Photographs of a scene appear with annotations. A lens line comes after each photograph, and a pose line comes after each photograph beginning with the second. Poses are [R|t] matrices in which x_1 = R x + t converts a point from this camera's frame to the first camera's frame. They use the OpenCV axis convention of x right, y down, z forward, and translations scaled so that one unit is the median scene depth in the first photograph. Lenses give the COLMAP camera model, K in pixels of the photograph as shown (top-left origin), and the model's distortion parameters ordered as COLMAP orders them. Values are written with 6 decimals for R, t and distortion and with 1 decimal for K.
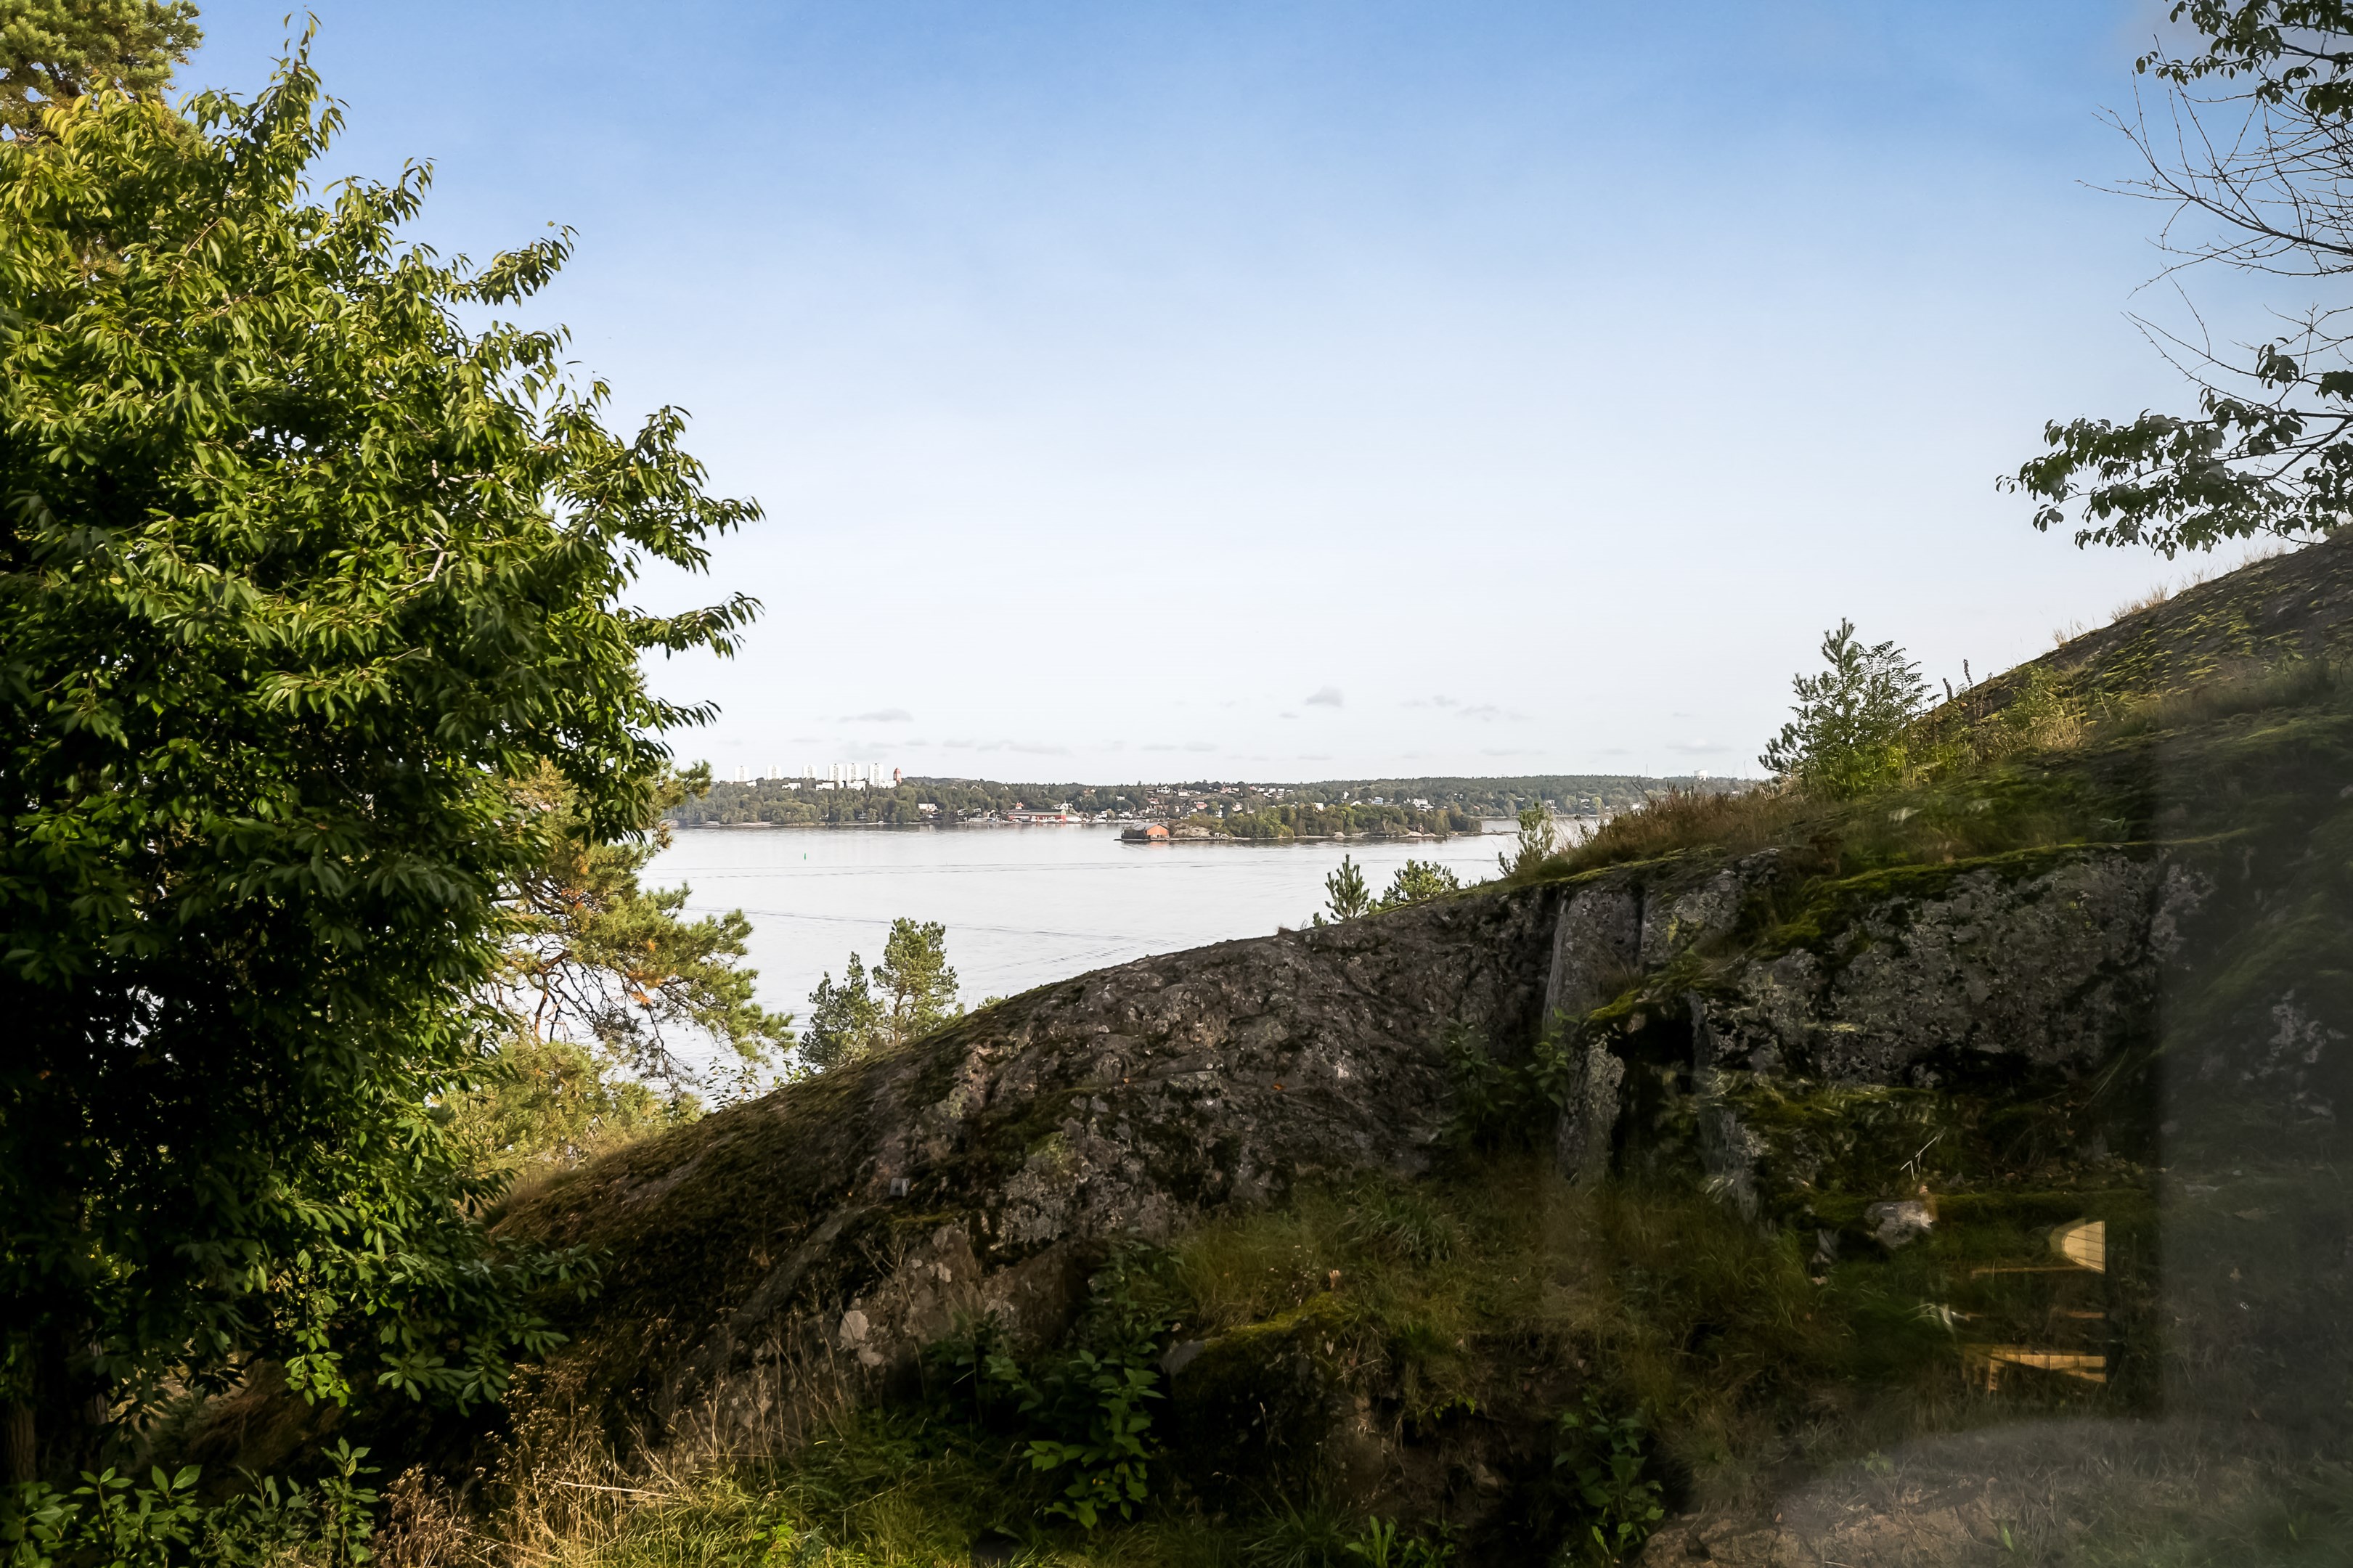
lens RADIAL K [[2326.5, 0, 1176.5], [0, 2326.5, 784.0], [0, 0, 1]] dist [0.011453, -0.002811]
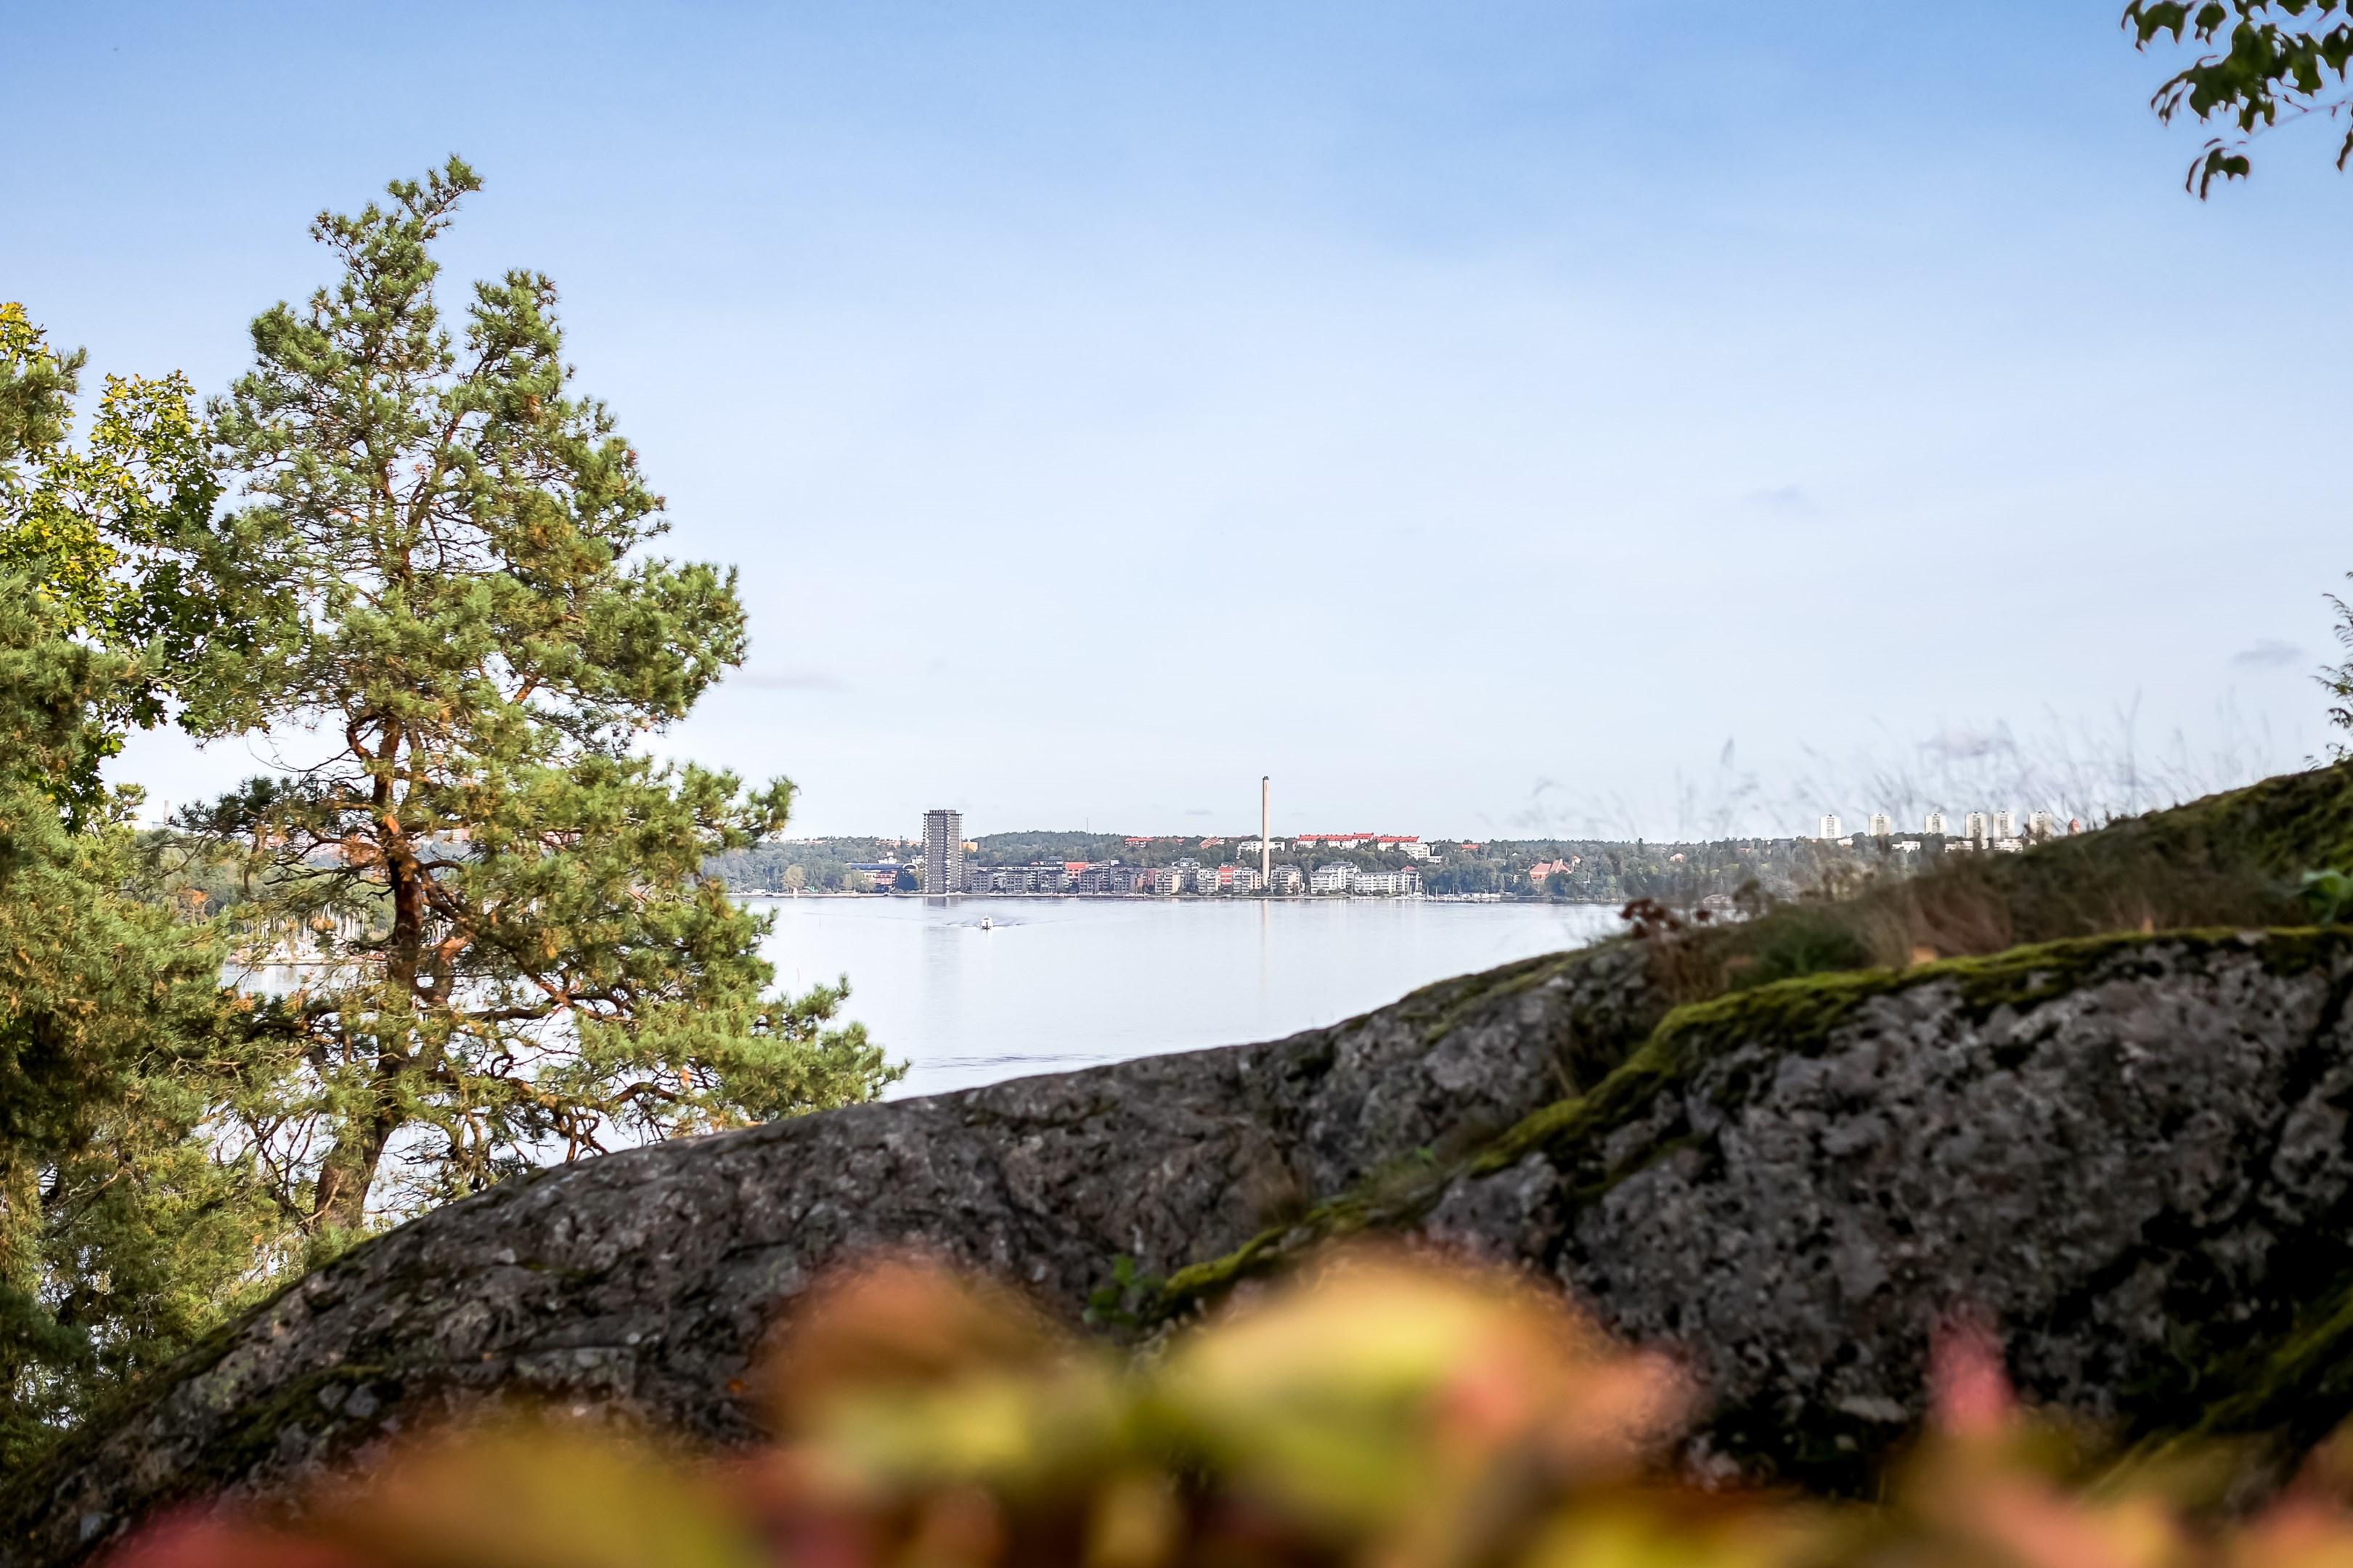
lens RADIAL K [[3522.9, 0, 1159.2], [0, 3522.9, 740.4], [0, 0, 1]] dist [0.029901, 0.000676]
pose [[0.928512, -0.004546, -0.371275, 0.430659], [-0.006239, 0.999593, -0.027841, 0.009963], [0.371251, 0.028167, 0.928105, 0.324592]]
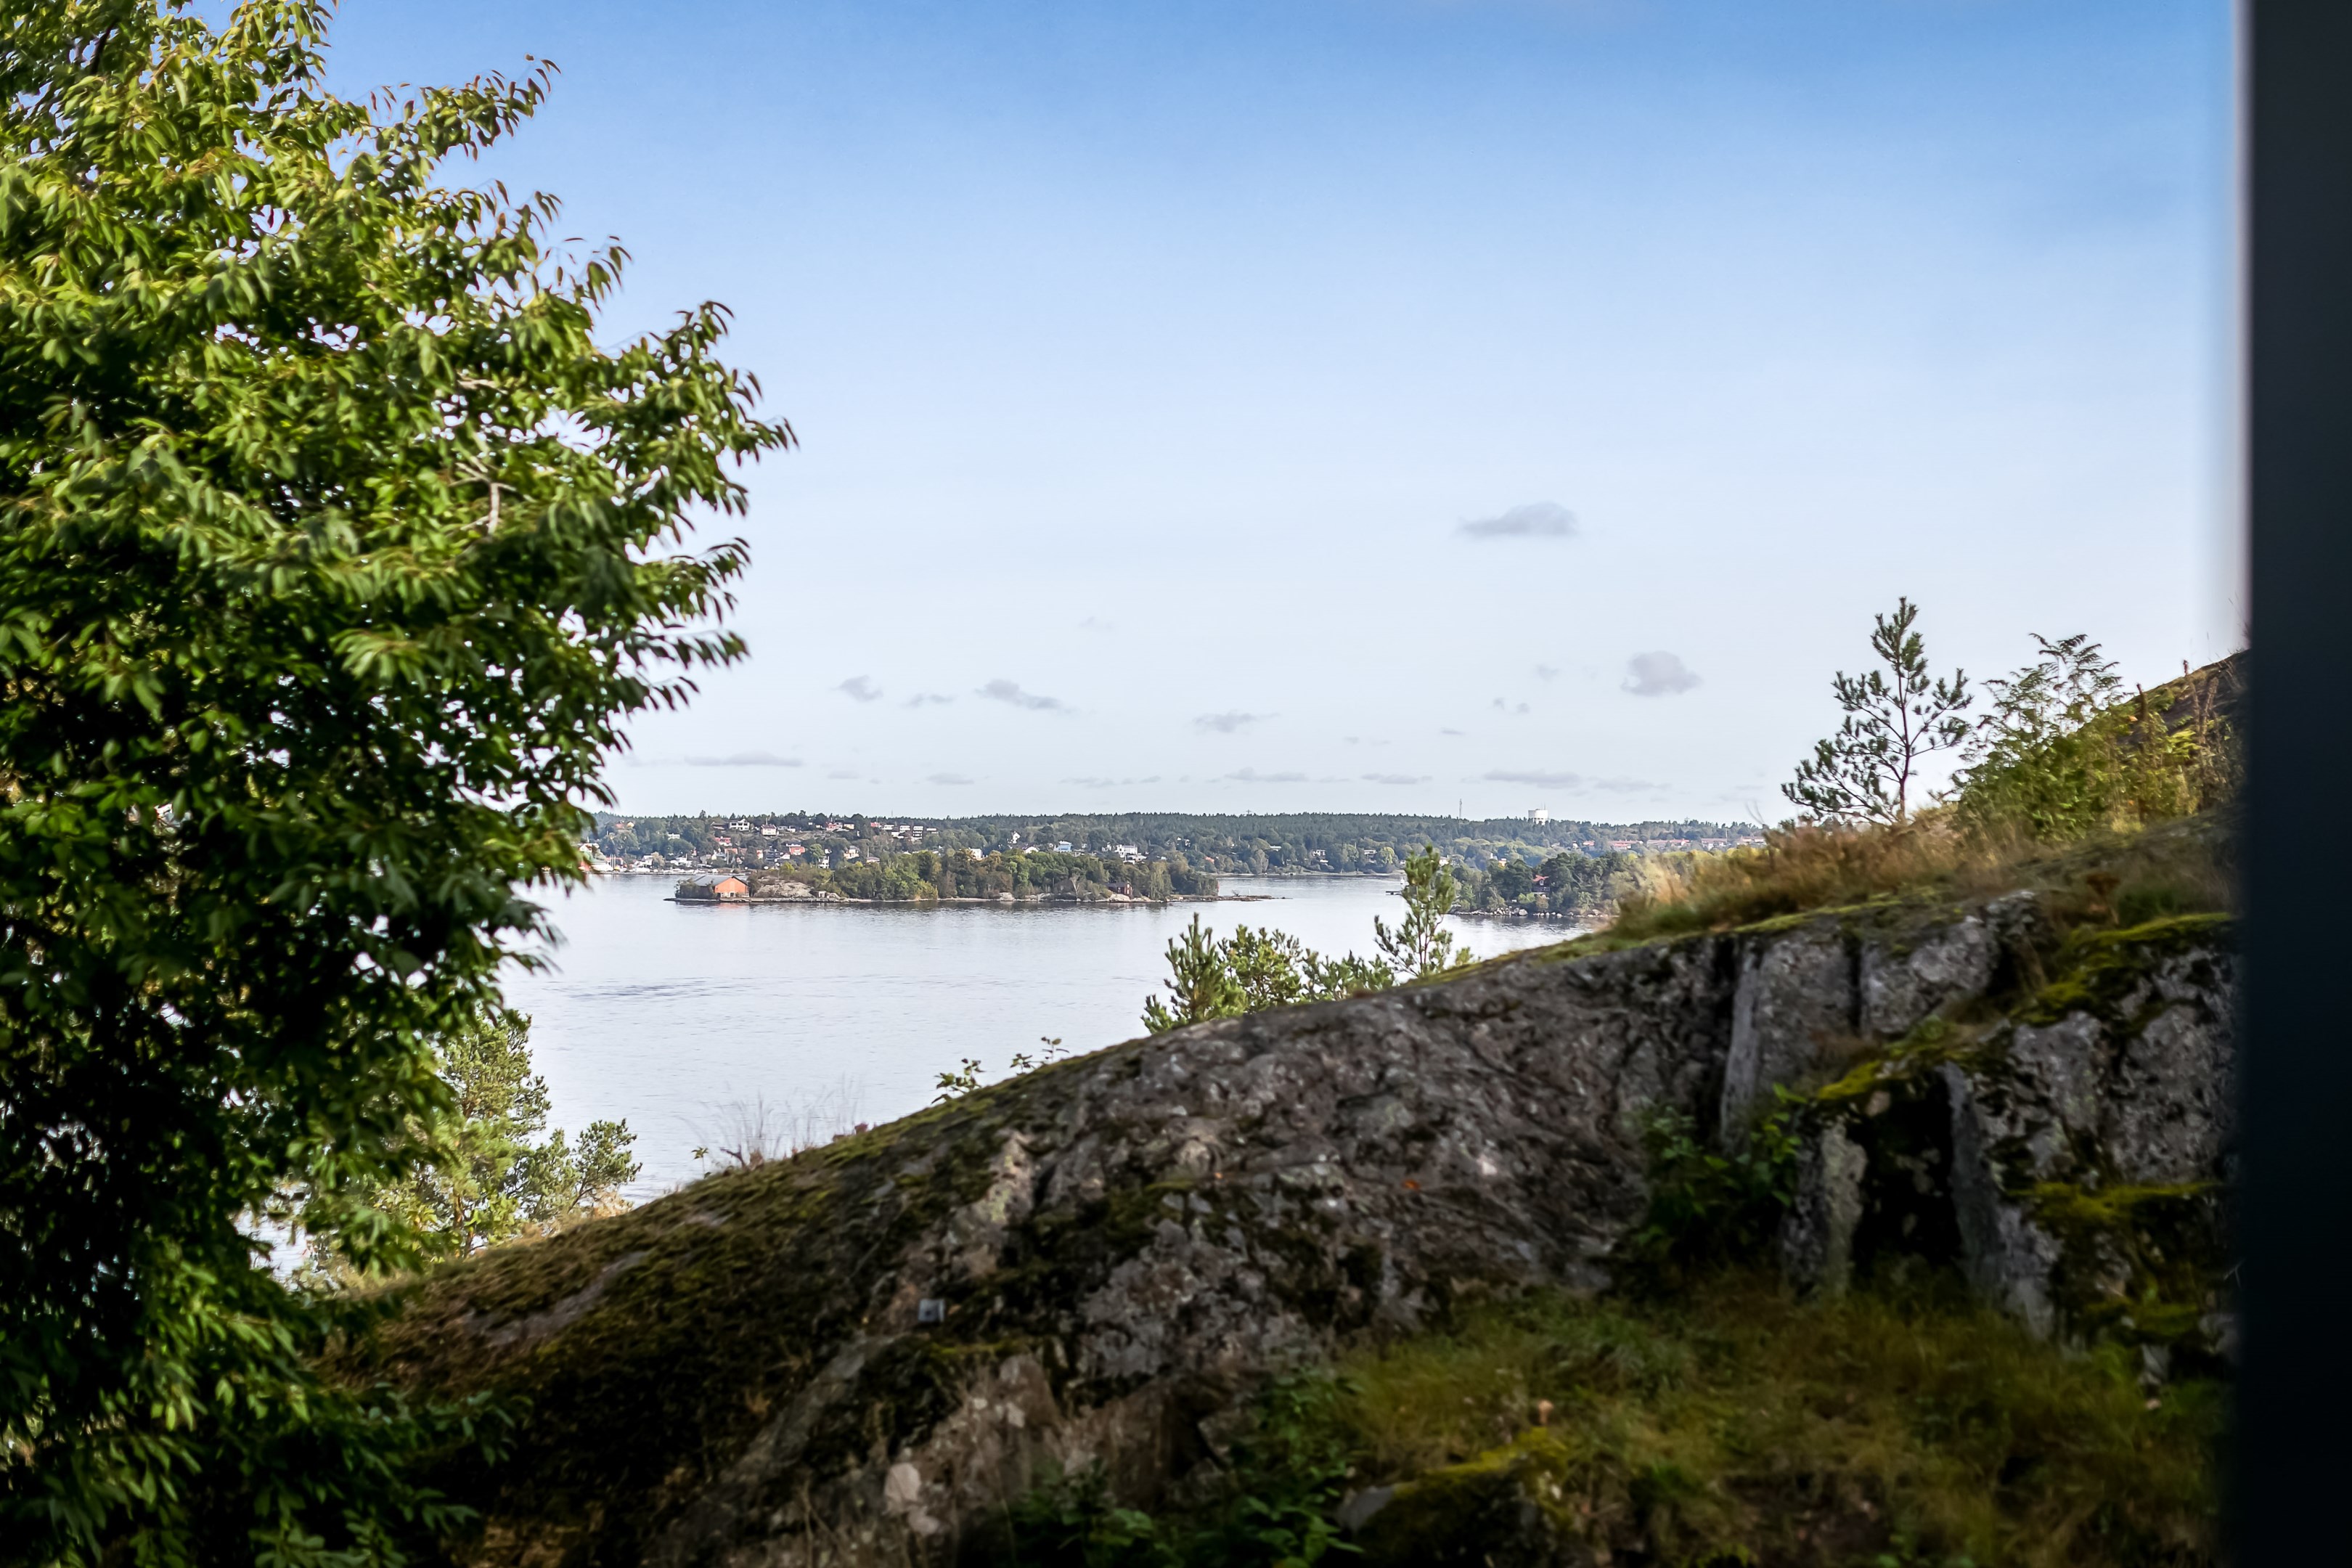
lens RADIAL K [[3521.6, 0, 1158.7], [0, 3521.6, 740.4], [0, 0, 1]] dist [0.029901, 0.000676]
pose [[0.993006, 0.020753, 0.116227, -0.188311], [-0.018117, 0.999555, -0.023686, 0.010173], [-0.116667, 0.021415, 0.992940, -0.180508]]
